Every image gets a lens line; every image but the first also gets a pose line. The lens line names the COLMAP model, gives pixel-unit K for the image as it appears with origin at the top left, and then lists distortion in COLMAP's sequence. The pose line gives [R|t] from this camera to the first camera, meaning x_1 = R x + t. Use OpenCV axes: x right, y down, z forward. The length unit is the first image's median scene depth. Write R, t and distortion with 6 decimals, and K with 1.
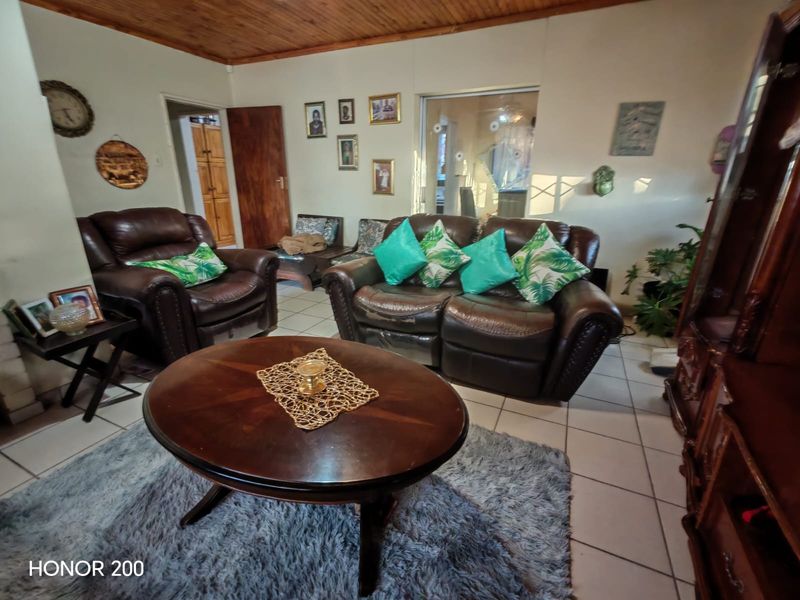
lens RADIAL K [[363.5, 0, 399.2], [0, 363.5, 300.6], [0, 0, 1]] dist [0.002358, 0.000597]
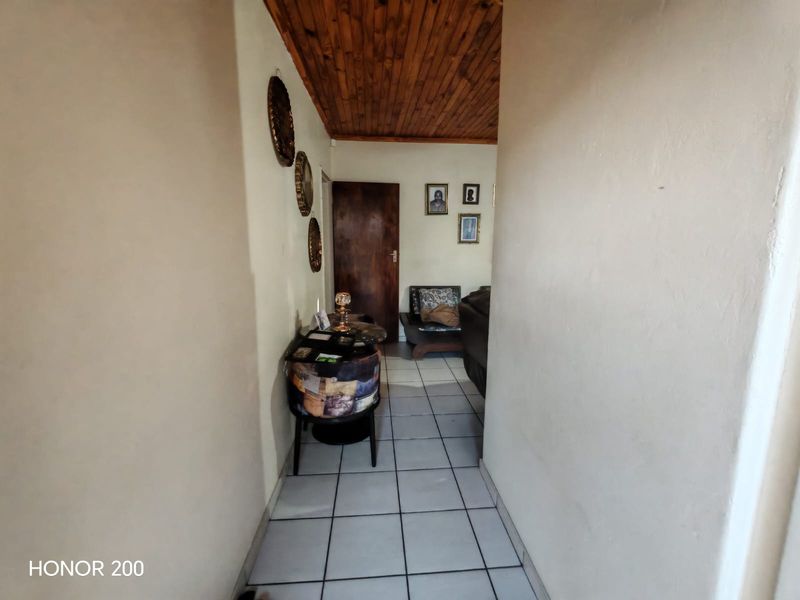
lens RADIAL K [[363.5, 0, 401.0], [0, 363.5, 299.0], [0, 0, 1]] dist [0.002358, 0.000597]
pose [[0.864414, -0.085185, 0.495512, -0.886624], [0.169226, 0.977335, -0.127196, -0.093490], [-0.473446, 0.193803, 0.859238, 0.193006]]
